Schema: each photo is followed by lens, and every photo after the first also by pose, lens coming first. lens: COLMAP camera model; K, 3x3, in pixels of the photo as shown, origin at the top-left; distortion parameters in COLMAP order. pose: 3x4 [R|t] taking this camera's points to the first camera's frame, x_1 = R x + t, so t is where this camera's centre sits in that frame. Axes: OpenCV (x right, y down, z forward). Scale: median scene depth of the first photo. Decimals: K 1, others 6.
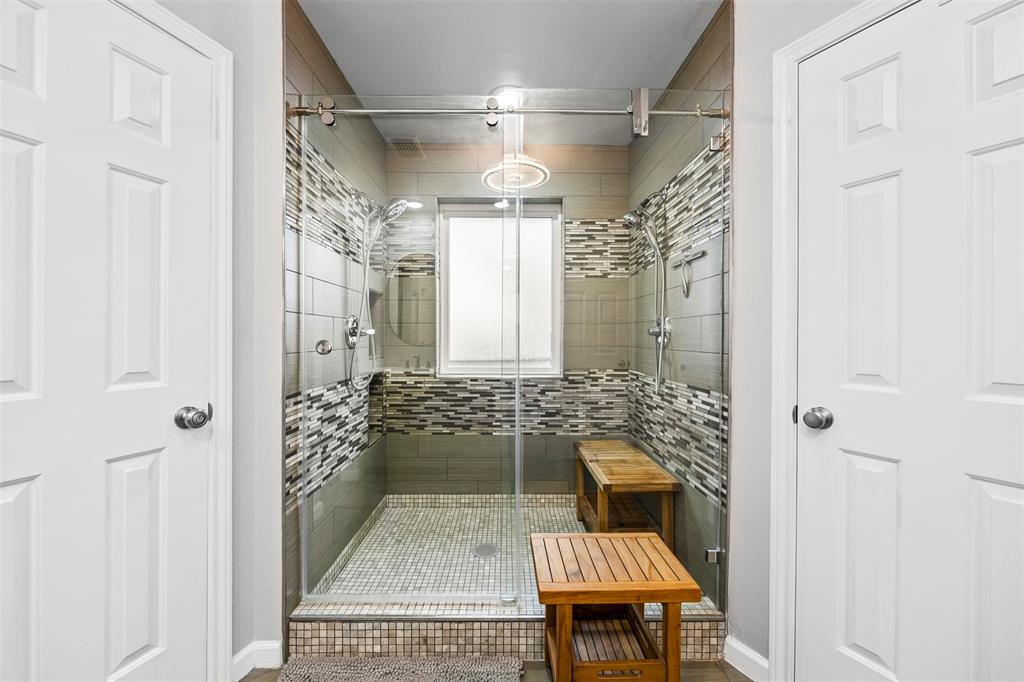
lens RADIAL K [[400.0, 0, 511.0], [0, 400.0, 337.4], [0, 0, 1]] dist [-0.000852, -0.000124]
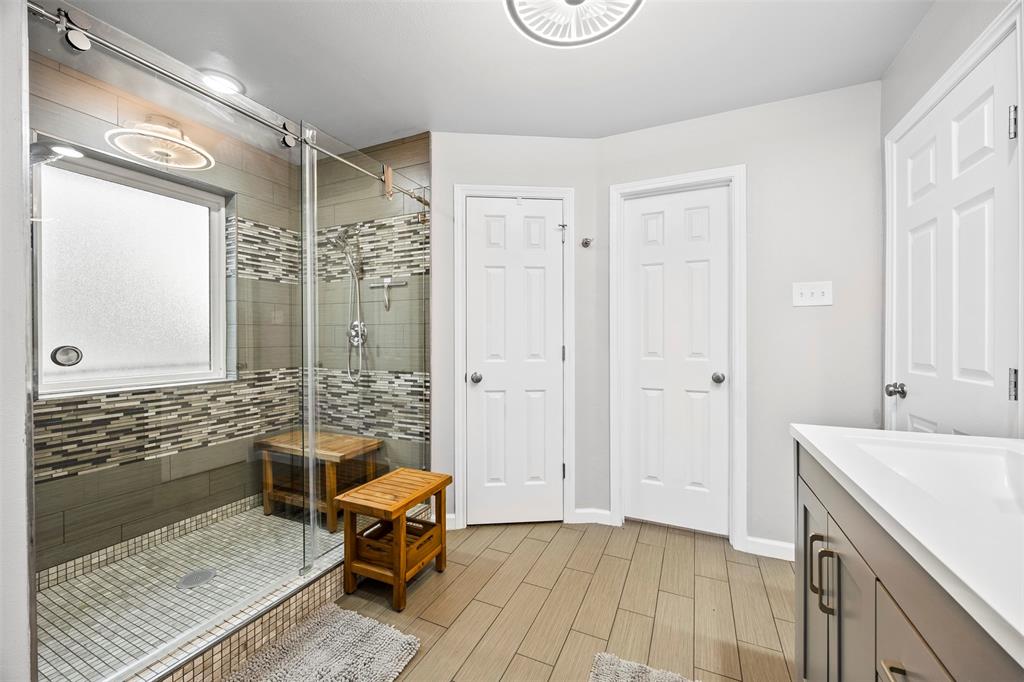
lens RADIAL K [[397.1, 0, 510.3], [0, 397.1, 337.8], [0, 0, 1]] dist [0.000404, 0.000033]
pose [[0.431245, -0.005778, 0.902217, -0.549952], [0.003776, 0.999982, 0.004600, -0.005193], [-0.902227, 0.001423, 0.431259, -0.013514]]
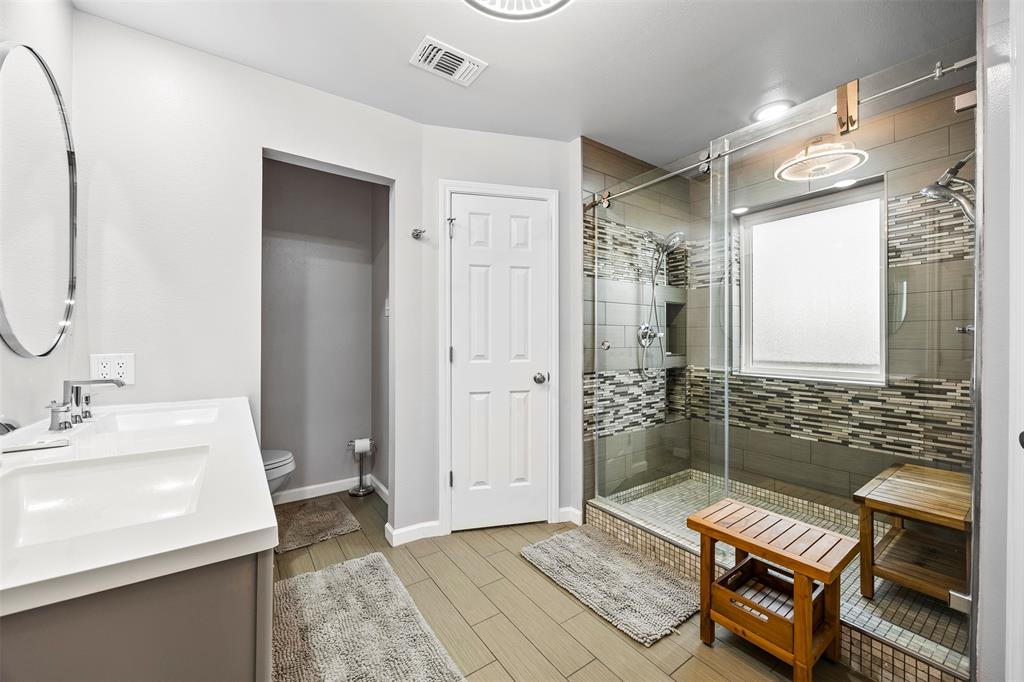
lens RADIAL K [[397.1, 0, 510.3], [0, 397.1, 337.8], [0, 0, 1]] dist [0.000404, 0.000033]
pose [[0.564931, -0.005532, -0.825120, 0.459664], [0.003237, 0.999985, -0.004488, 0.000230], [0.825132, -0.000135, 0.564940, -0.162450]]
